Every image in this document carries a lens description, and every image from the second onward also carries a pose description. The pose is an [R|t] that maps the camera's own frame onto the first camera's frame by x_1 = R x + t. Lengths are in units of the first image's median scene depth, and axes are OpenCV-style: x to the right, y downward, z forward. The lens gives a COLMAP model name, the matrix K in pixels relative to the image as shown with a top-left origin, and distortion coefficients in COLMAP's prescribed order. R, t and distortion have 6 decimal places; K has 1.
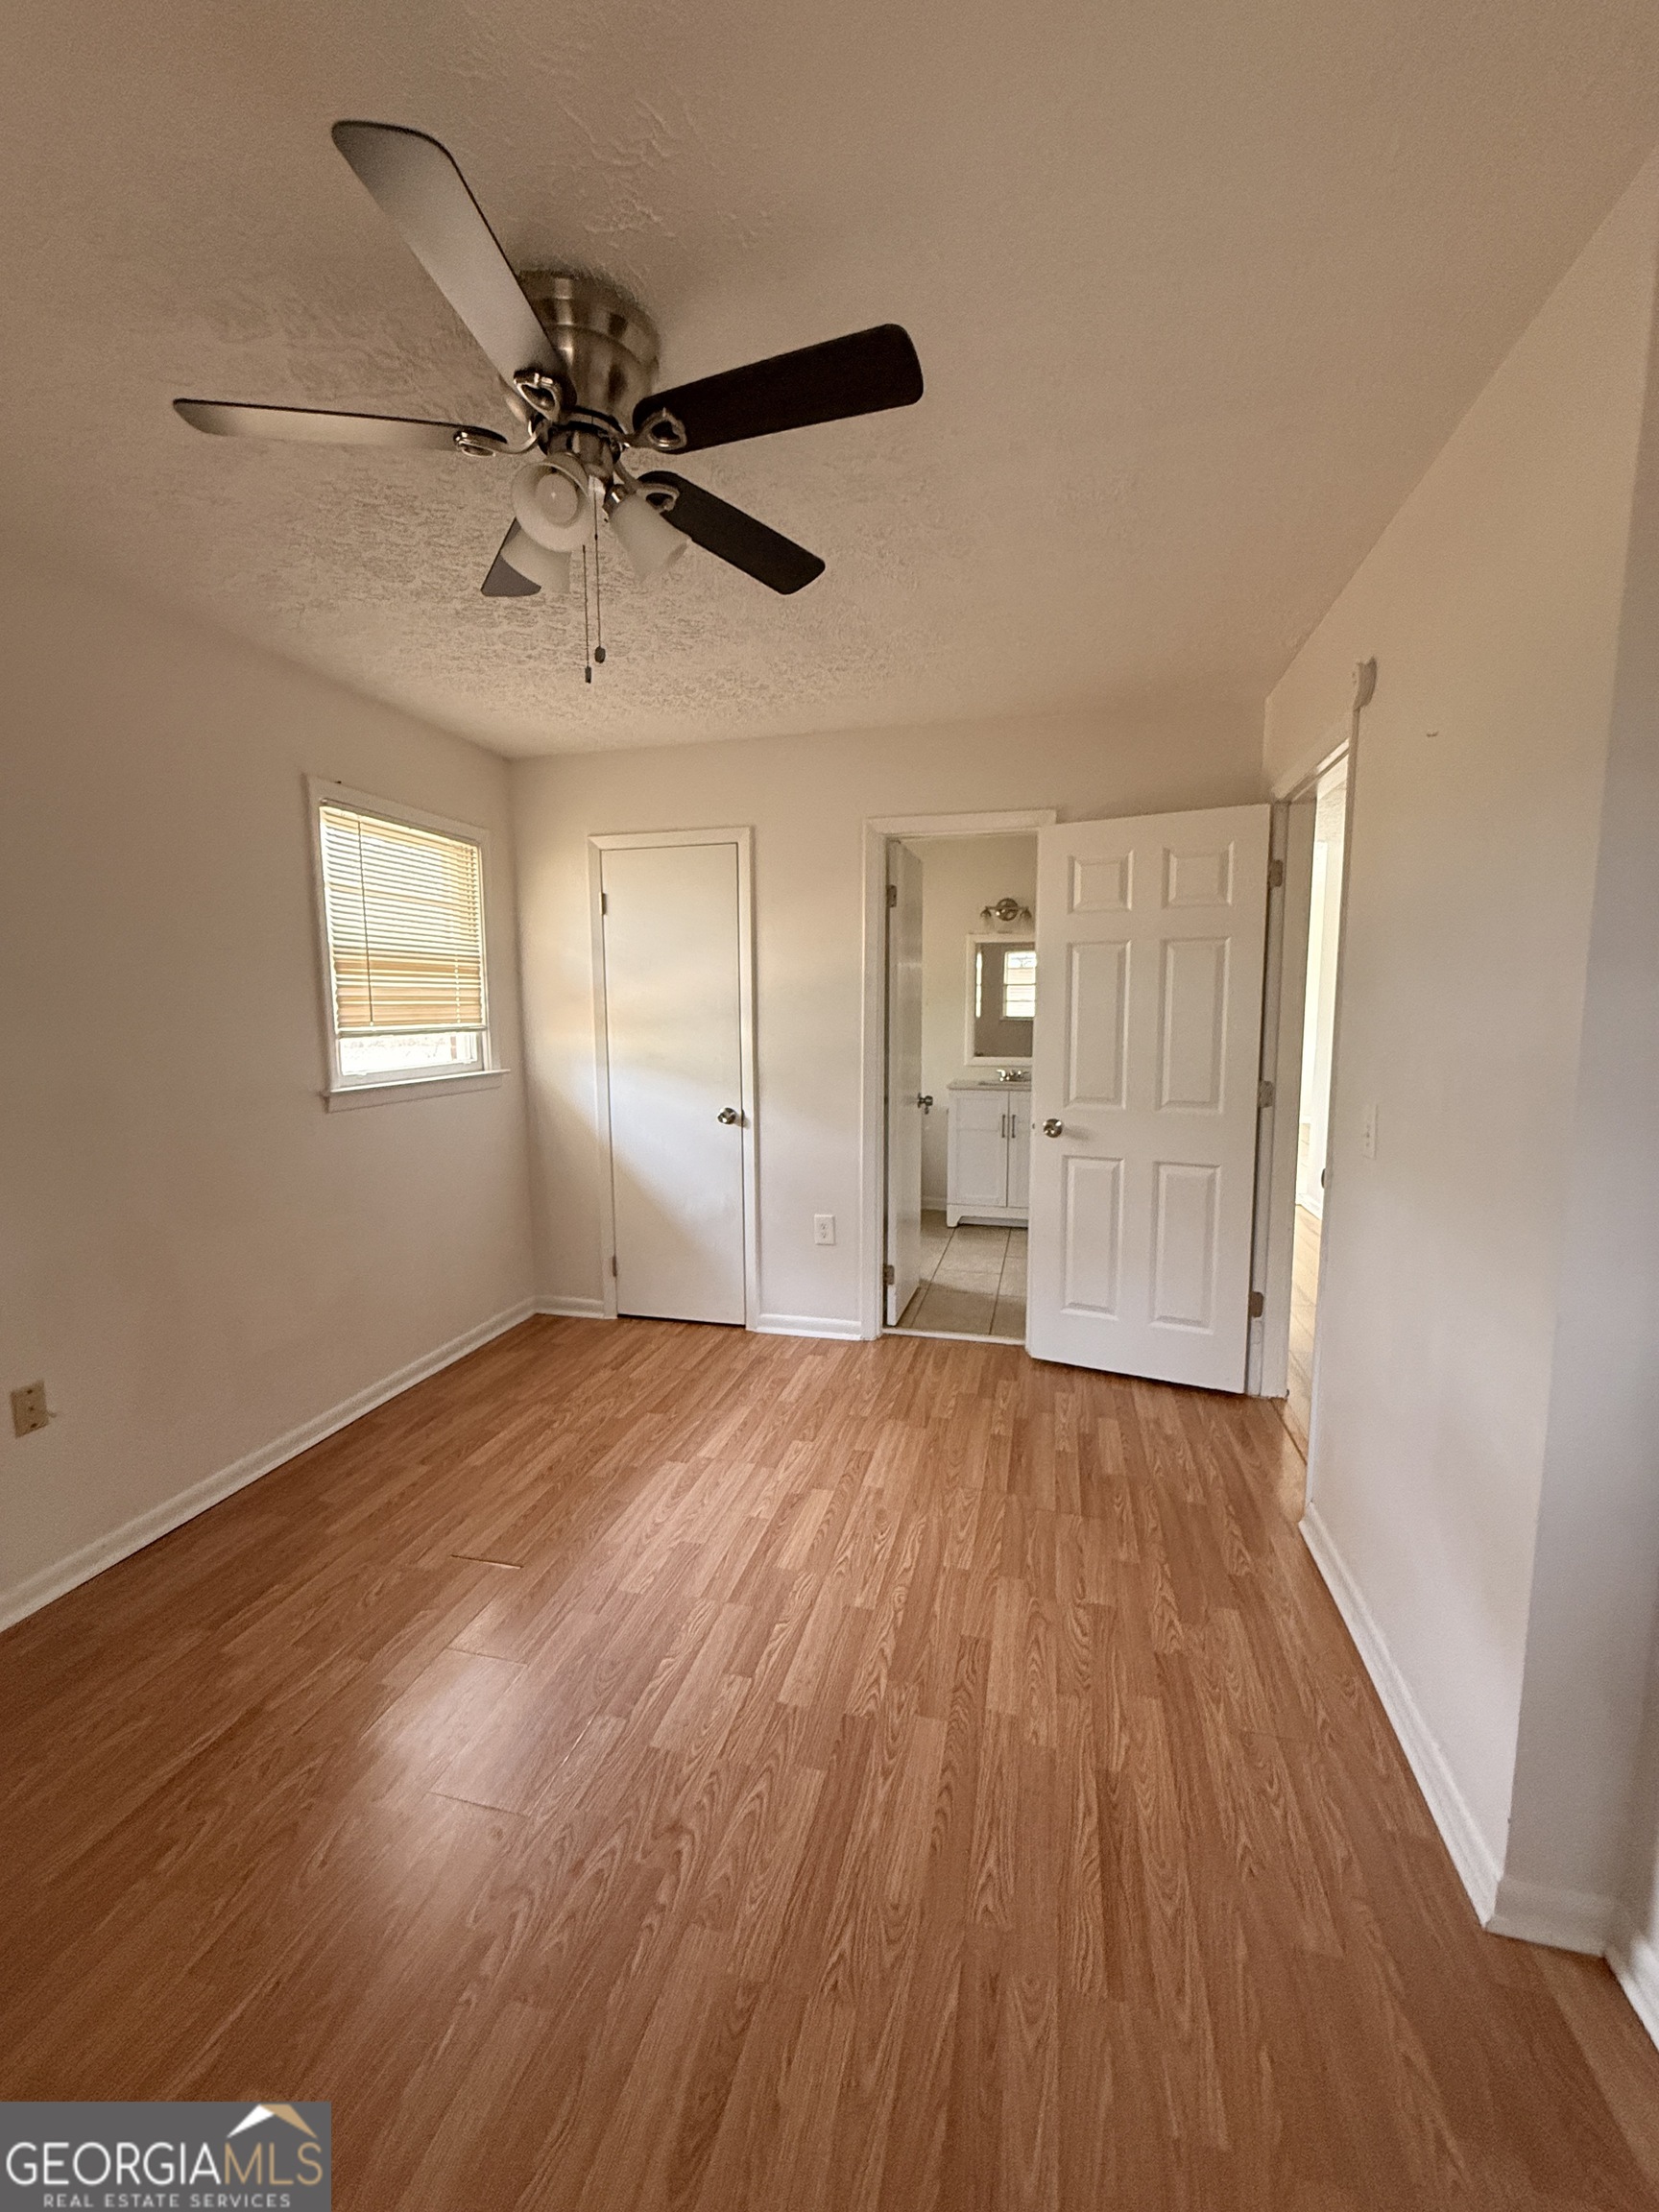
lens RADIAL K [[884.3, 0, 831.1], [0, 884.3, 1097.1], [0, 0, 1]] dist [0.002661, 0.000153]
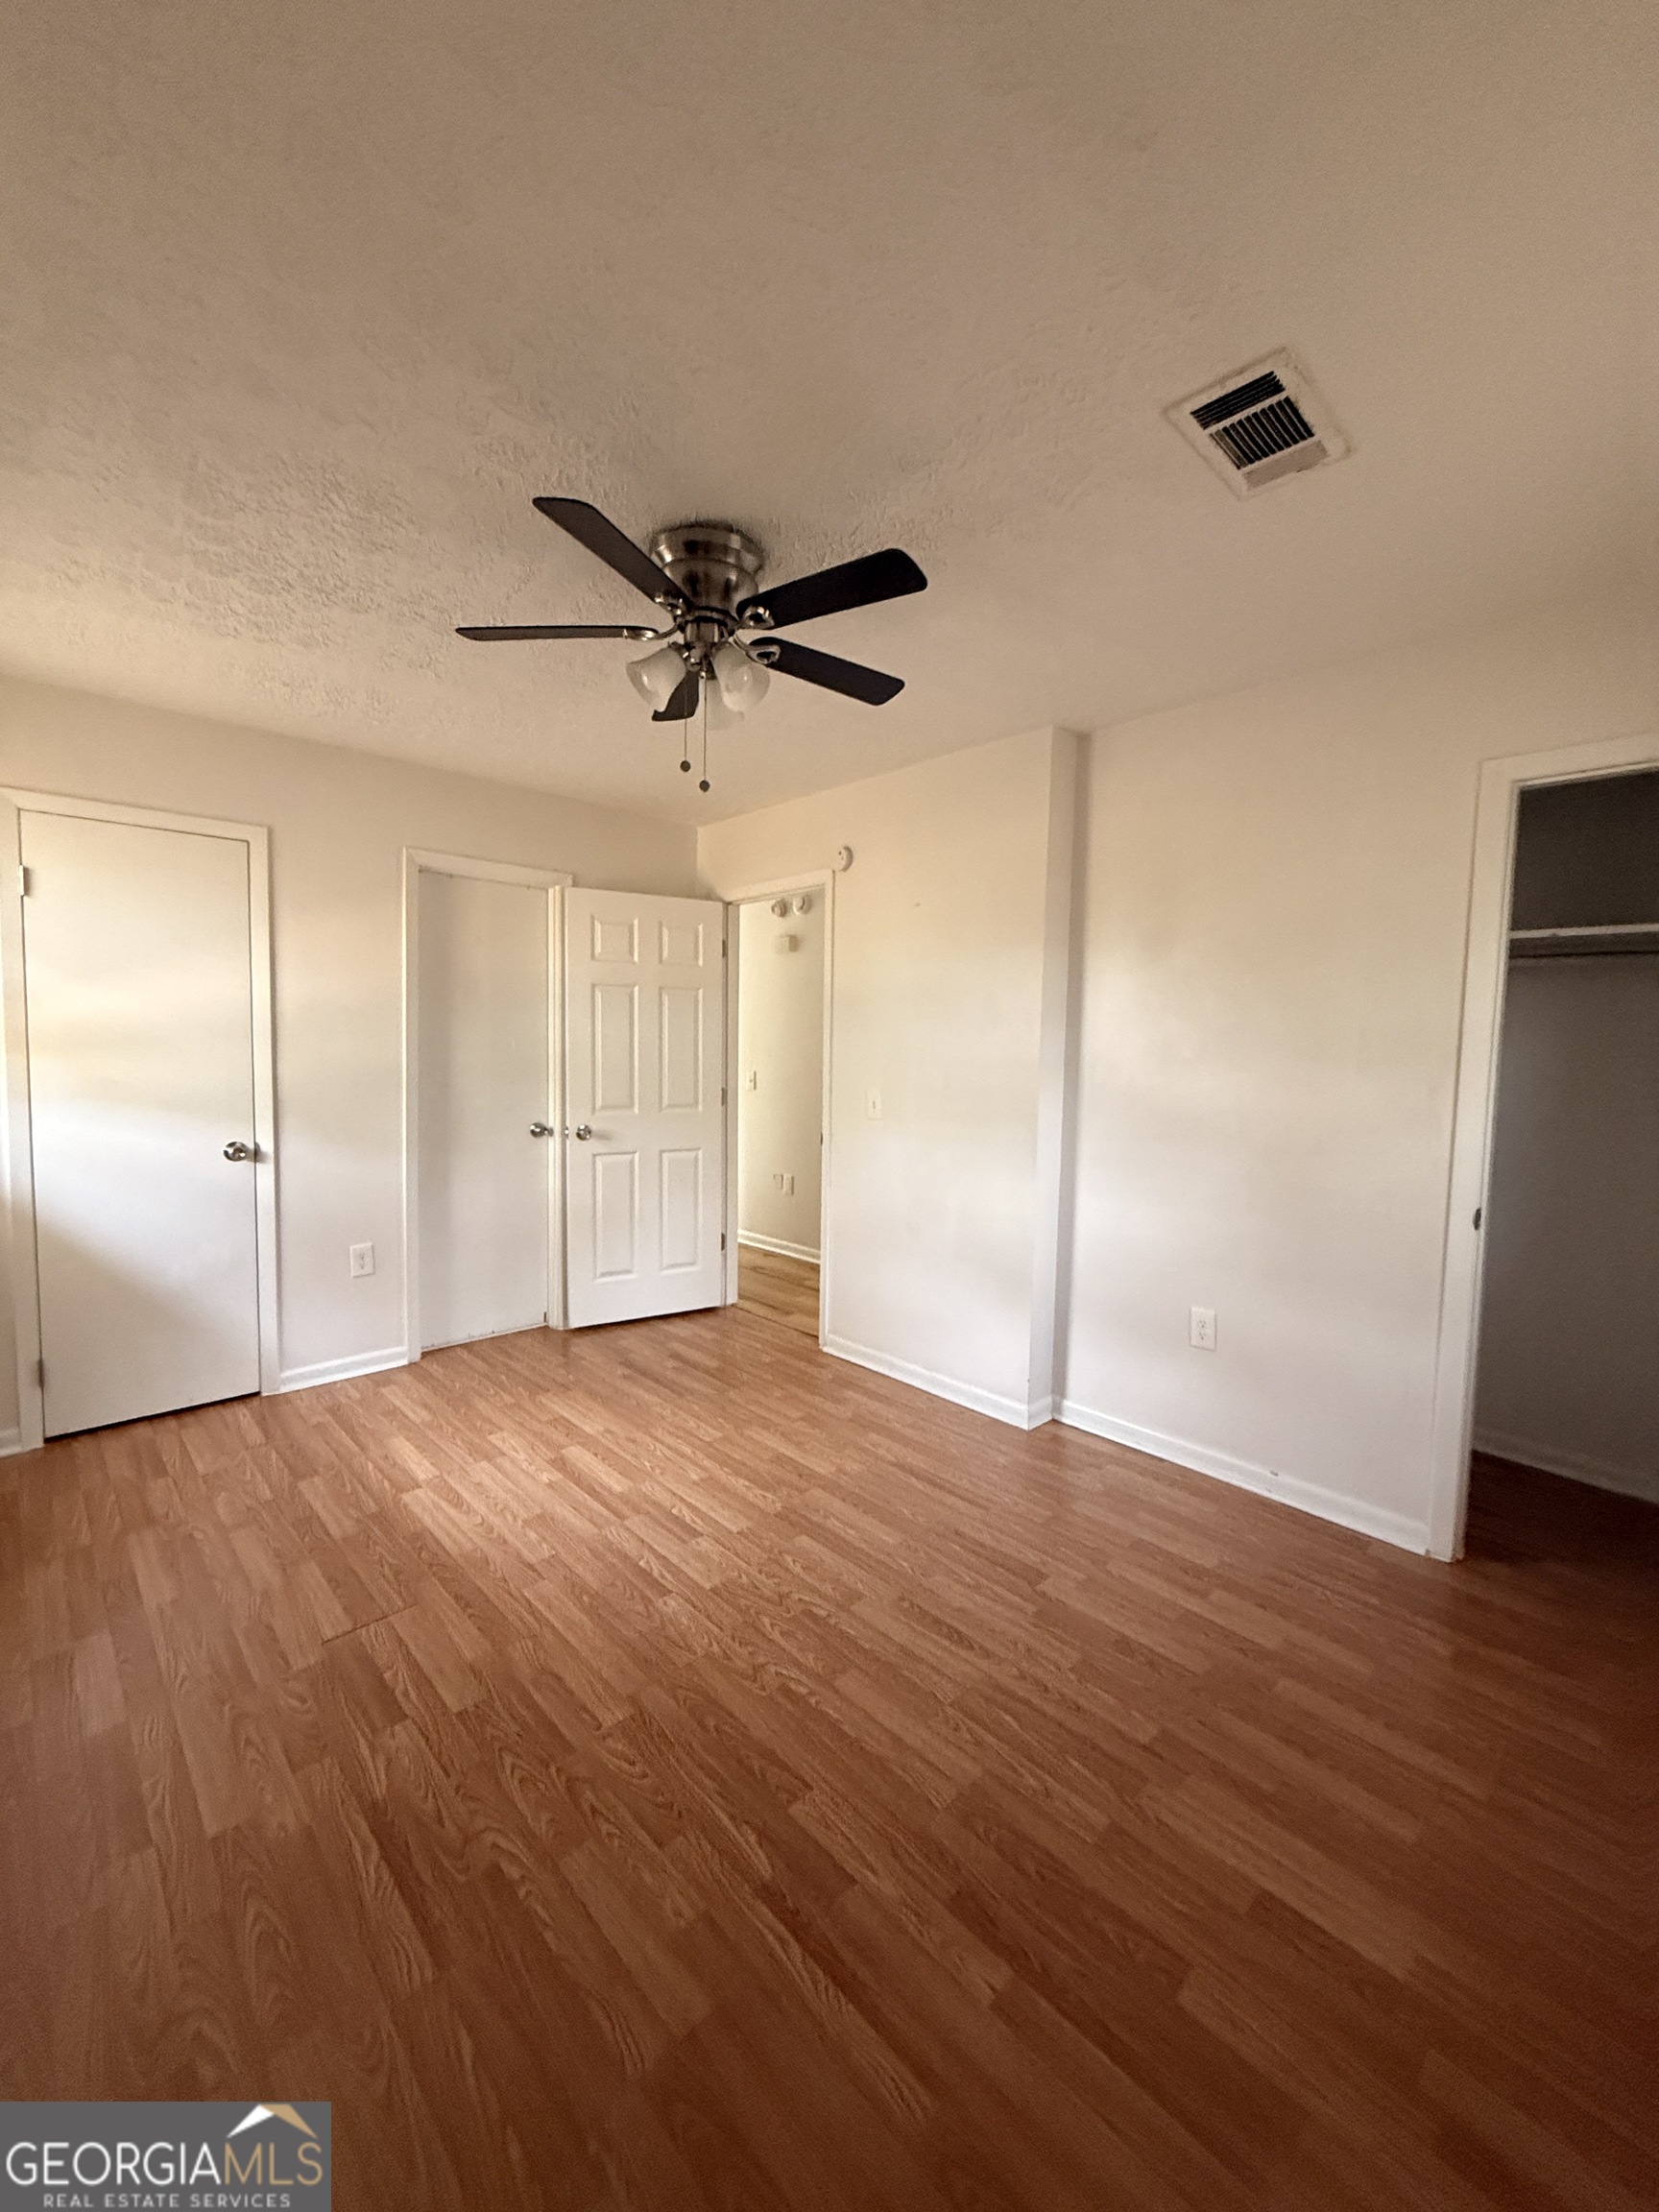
lens RADIAL K [[881.5, 0, 830.8], [0, 881.5, 1102.7], [0, 0, 1]] dist [-0.001446, -0.000111]
pose [[0.536696, -0.041254, 0.842767, -0.673533], [0.070135, 0.997529, 0.004167, 0.013835], [-0.840856, 0.056871, 0.538263, 0.062044]]
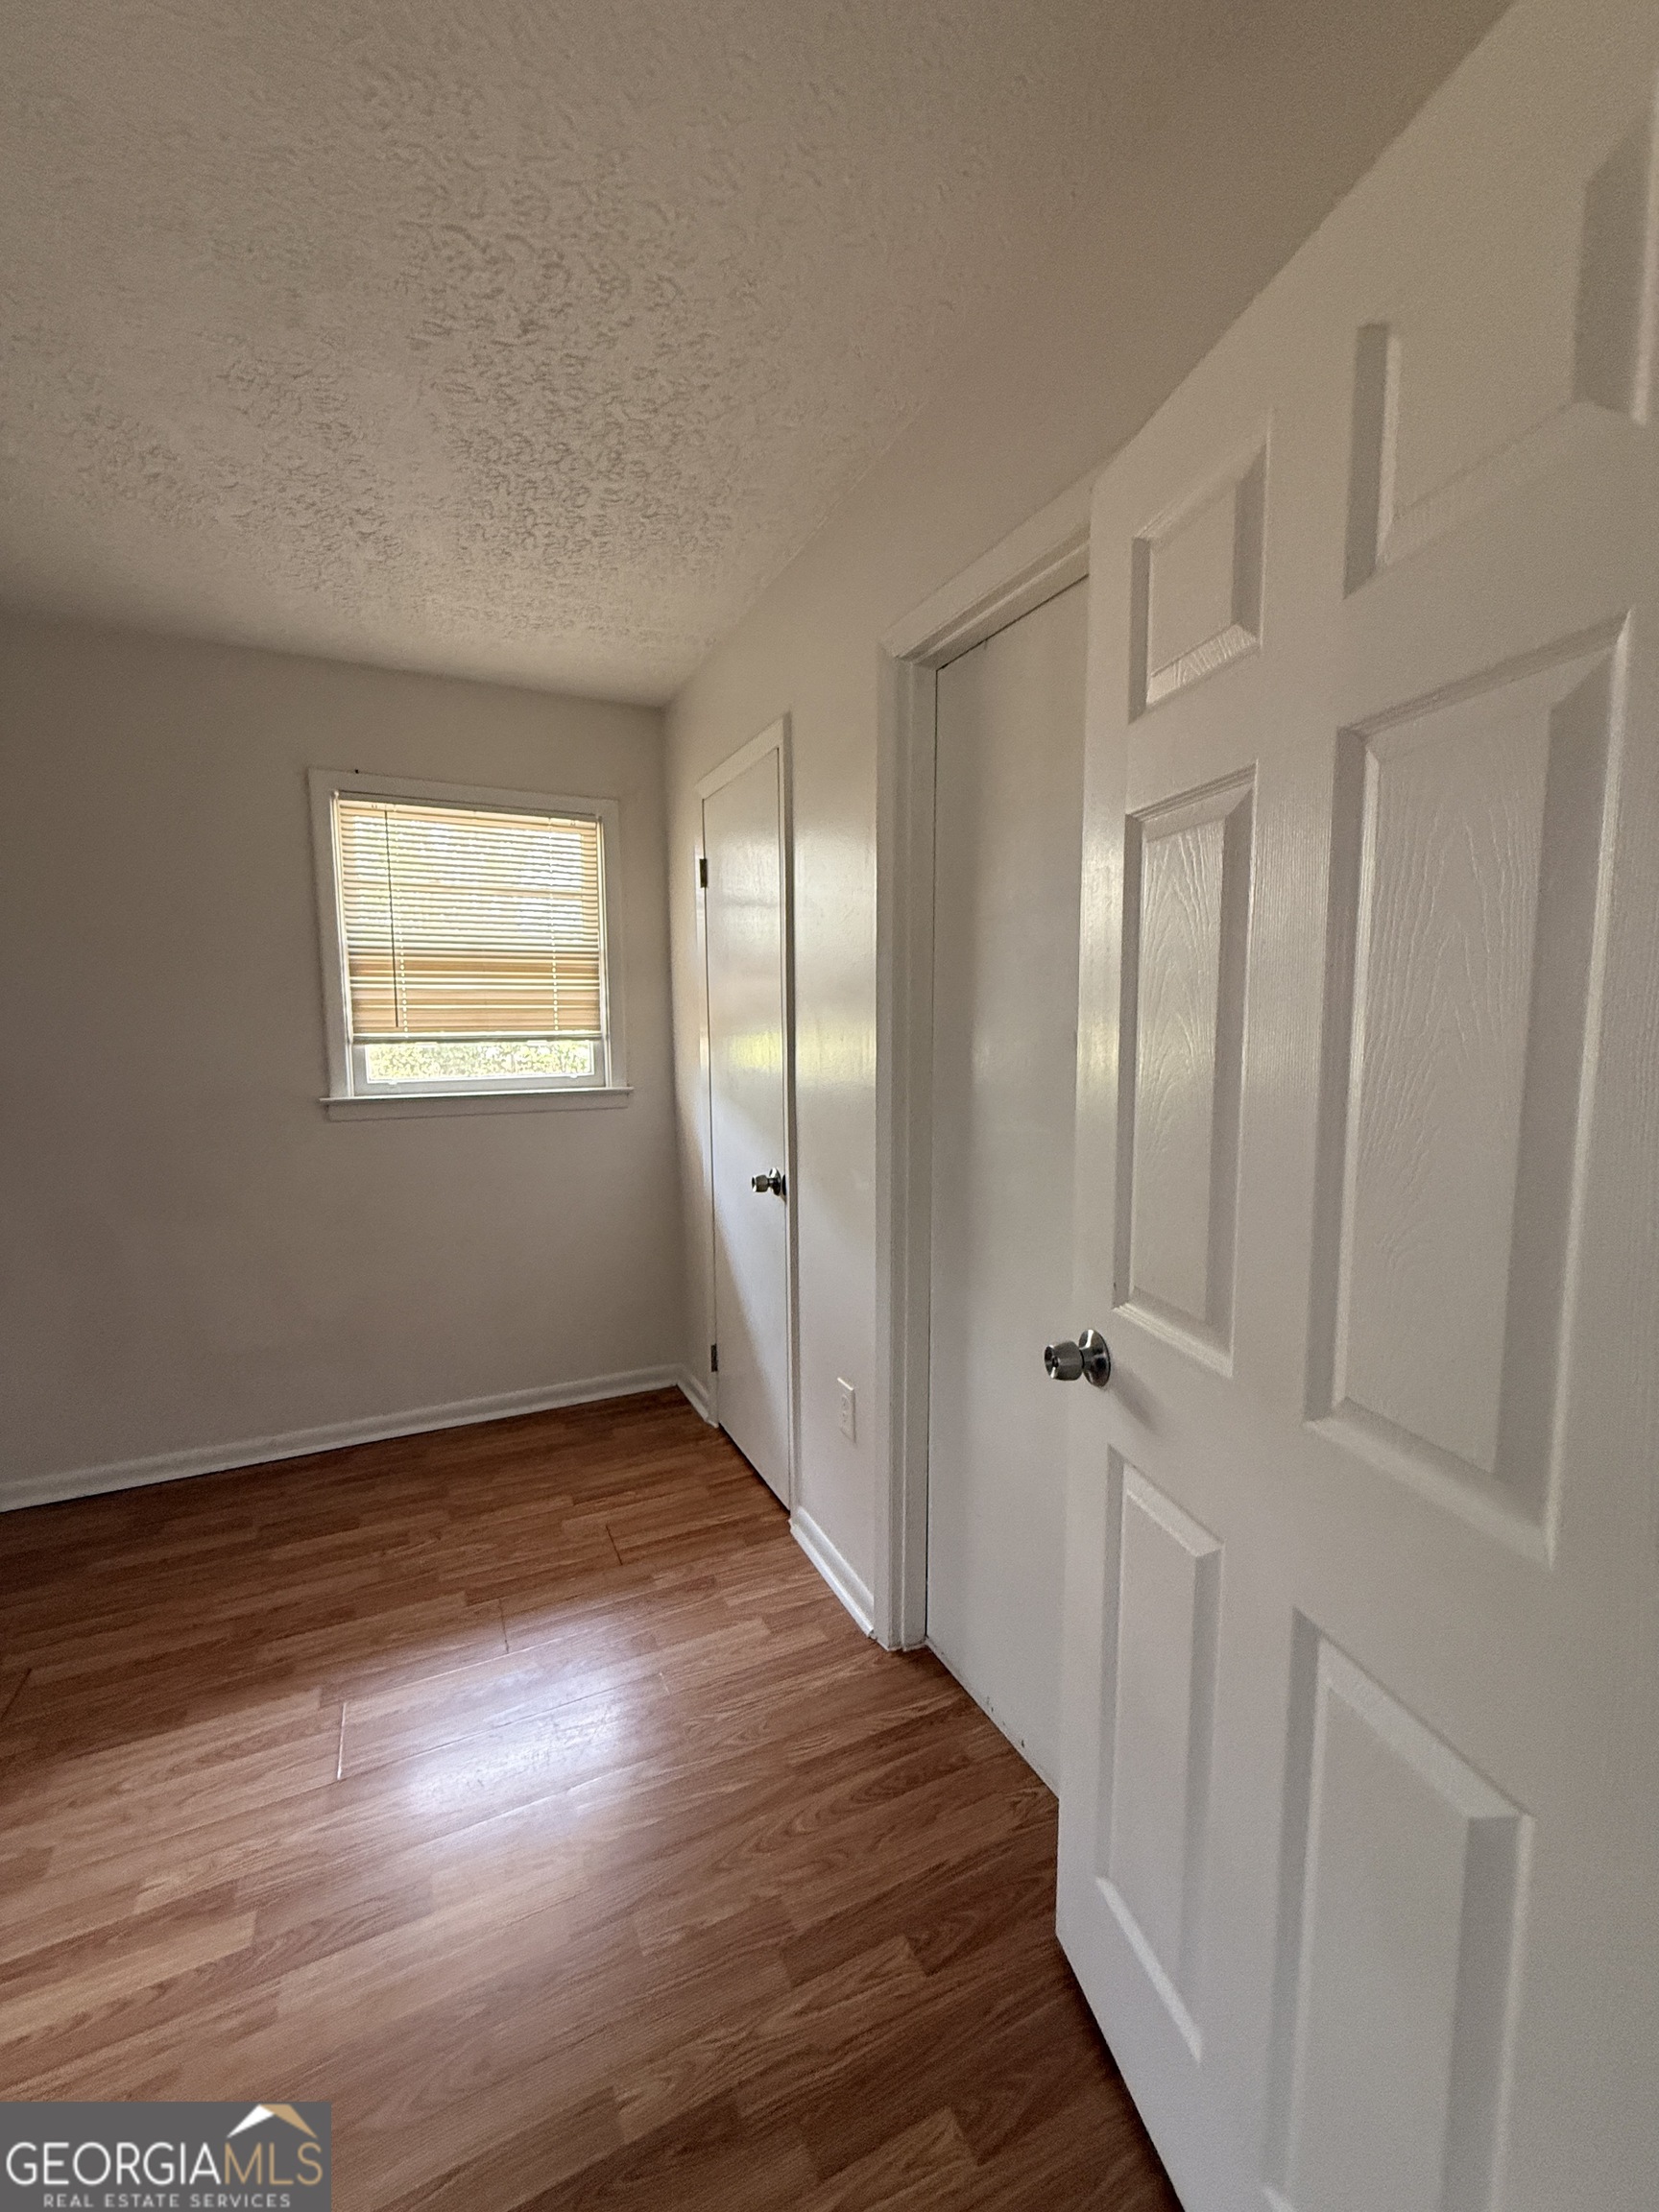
lens RADIAL K [[881.5, 0, 830.8], [0, 881.5, 1102.7], [0, 0, 1]] dist [-0.001446, -0.000111]
pose [[0.643728, 0.079449, -0.761119, 0.499812], [-0.079961, 0.996135, 0.036353, -0.080005], [0.761065, 0.037459, 0.647593, 0.787210]]
